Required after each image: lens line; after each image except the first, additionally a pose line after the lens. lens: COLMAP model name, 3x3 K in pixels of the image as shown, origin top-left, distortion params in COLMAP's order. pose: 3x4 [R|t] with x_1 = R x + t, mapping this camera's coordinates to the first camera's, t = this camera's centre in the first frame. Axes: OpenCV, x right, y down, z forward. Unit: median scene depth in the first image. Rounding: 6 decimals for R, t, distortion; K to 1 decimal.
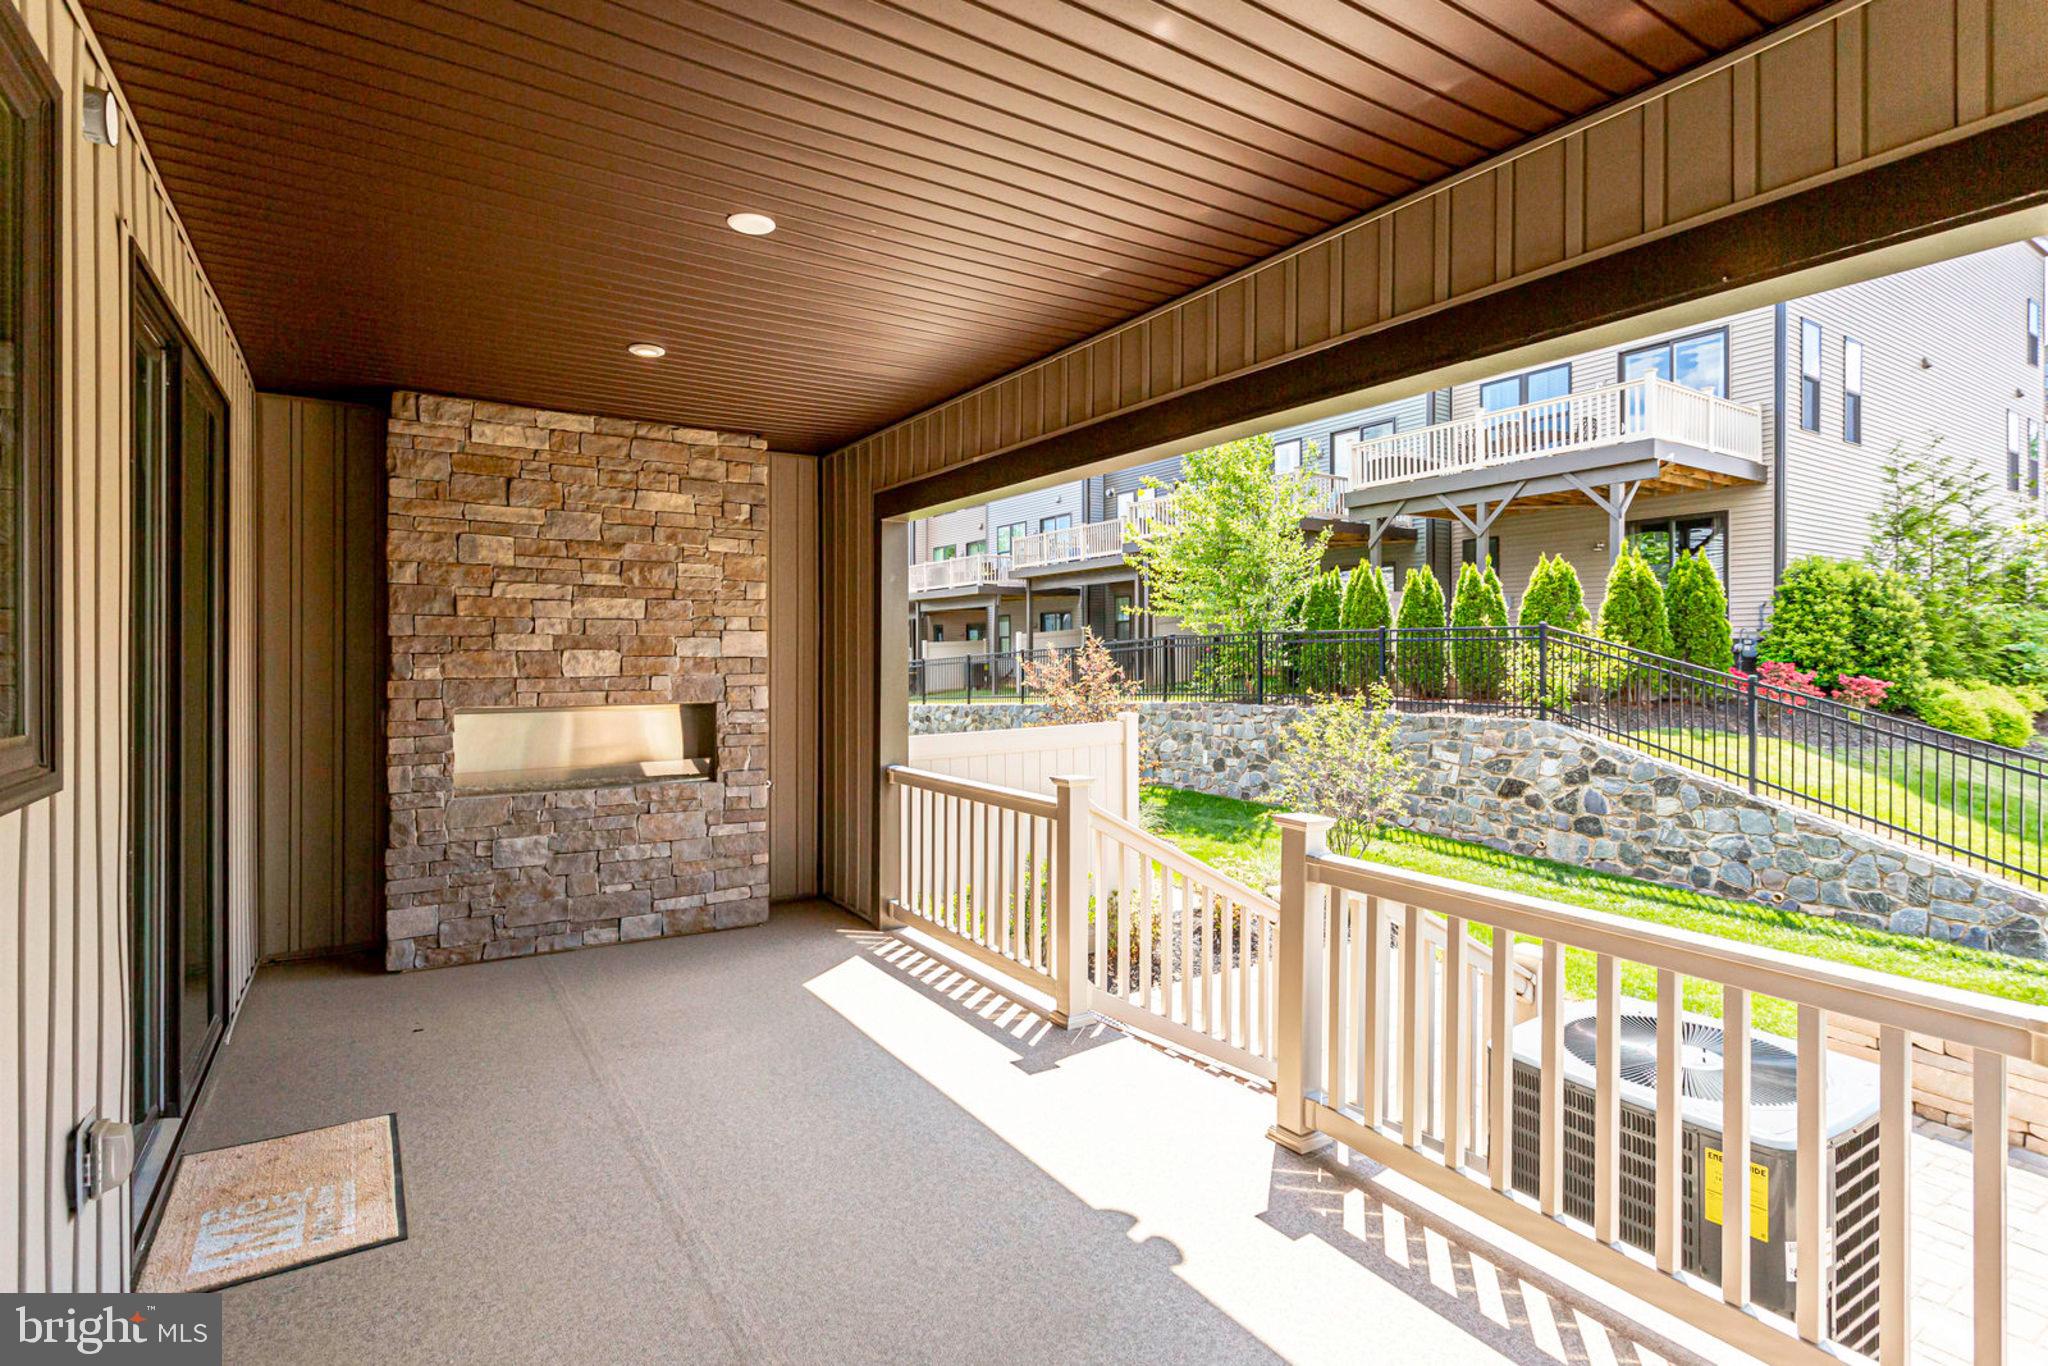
lens RADIAL K [[1013.2, 0, 1028.8], [0, 1013.2, 655.1], [0, 0, 1]] dist [0.002389, 0.000676]
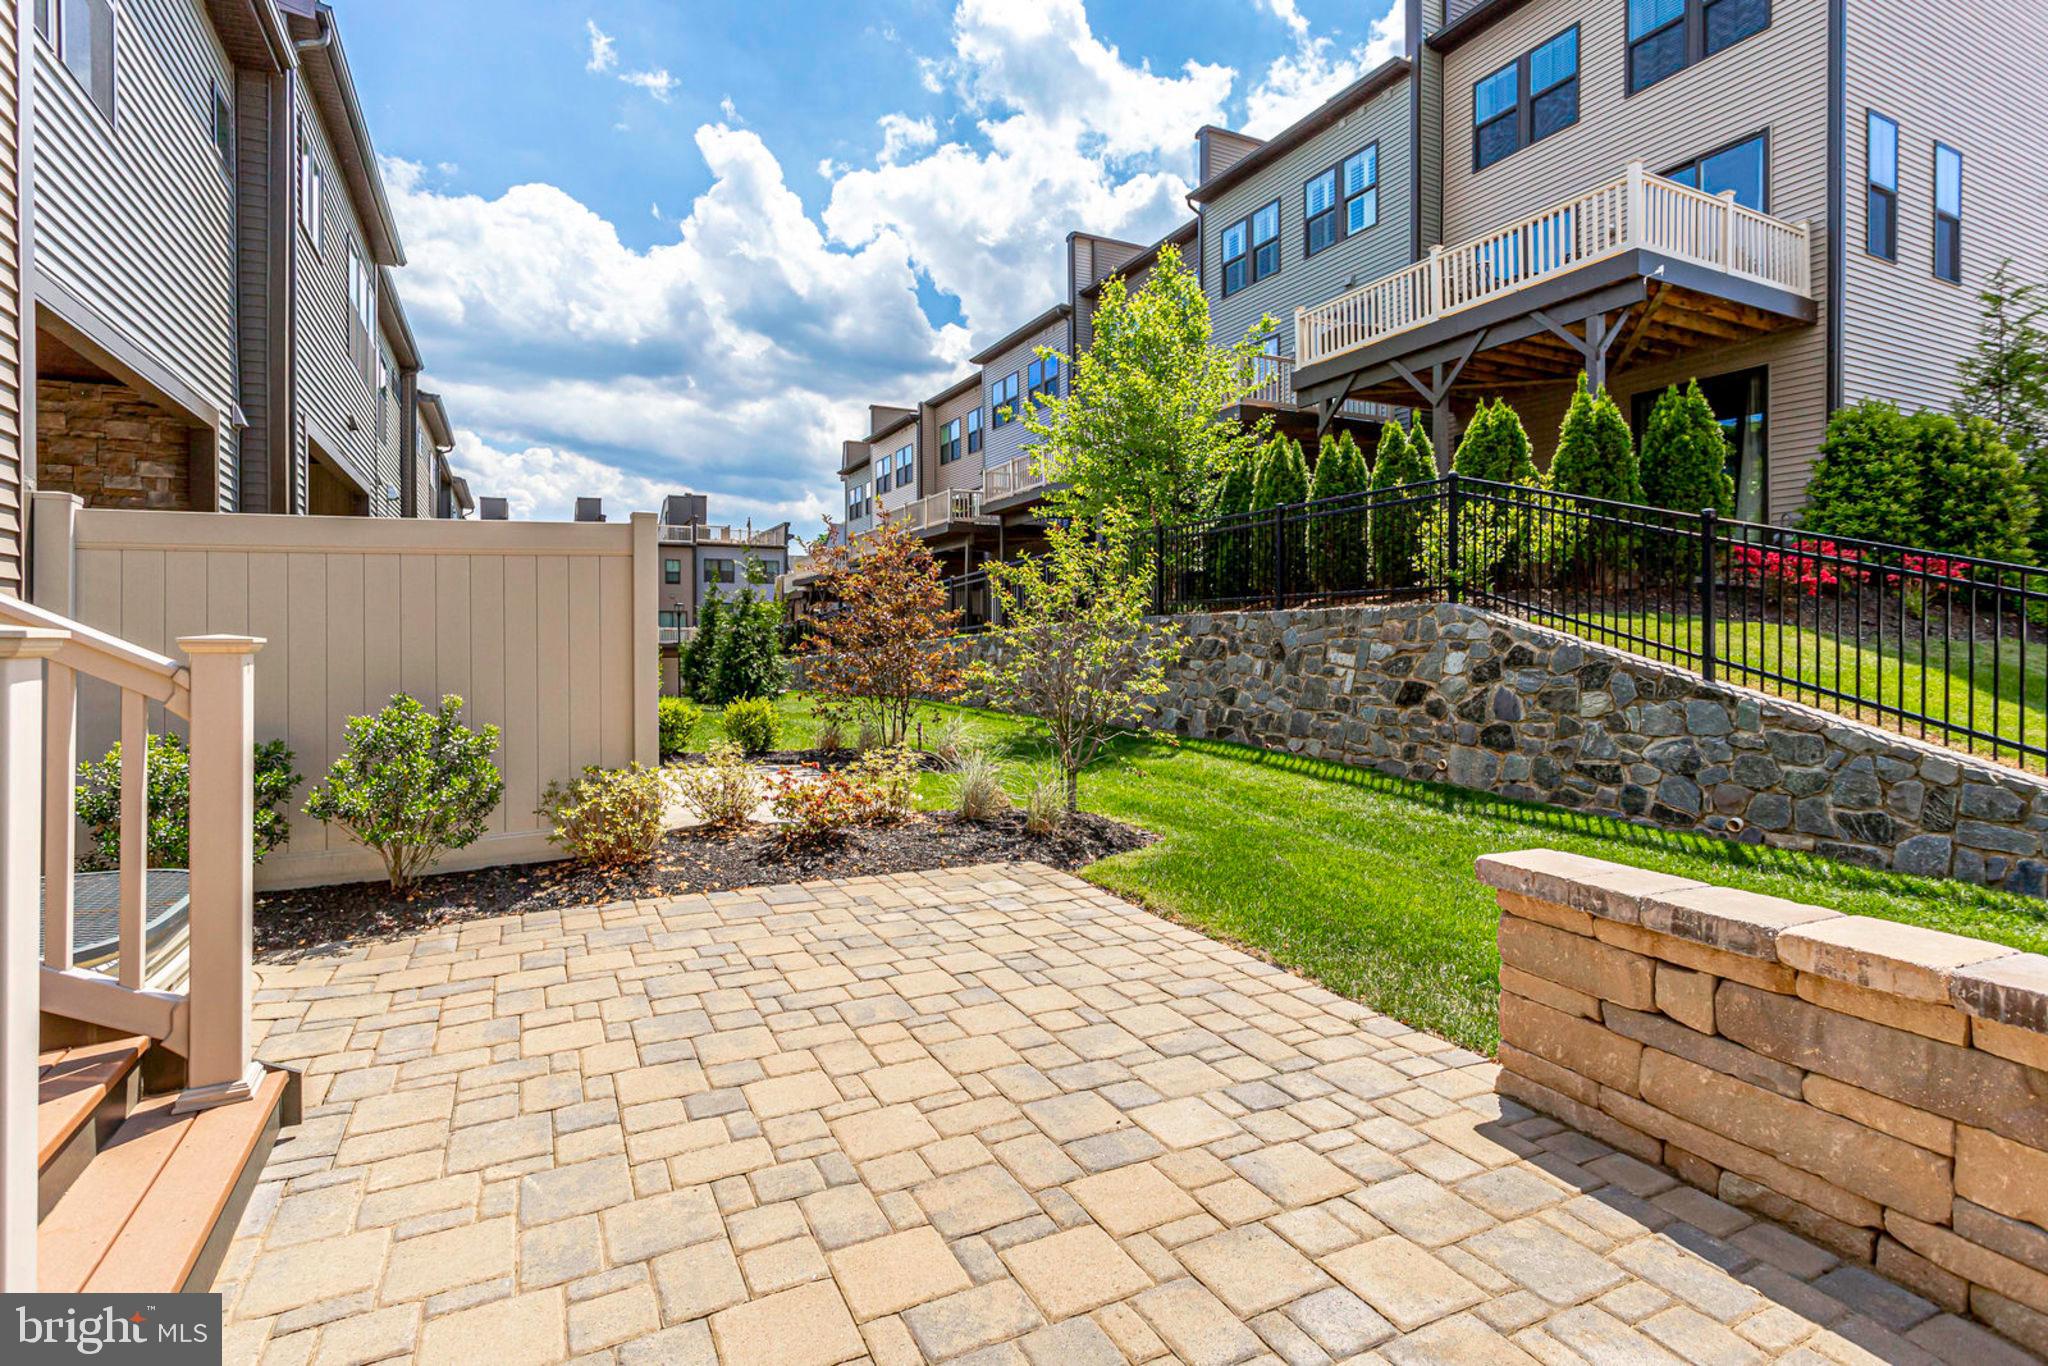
lens RADIAL K [[1010.8, 0, 1028.9], [0, 1010.8, 645.3], [0, 0, 1]] dist [0.001558, 0.000871]
pose [[0.994788, -0.003213, -0.101915, 0.273285], [0.003576, 0.999988, 0.003380, 0.092887], [0.101902, -0.003727, 0.994787, 0.224511]]
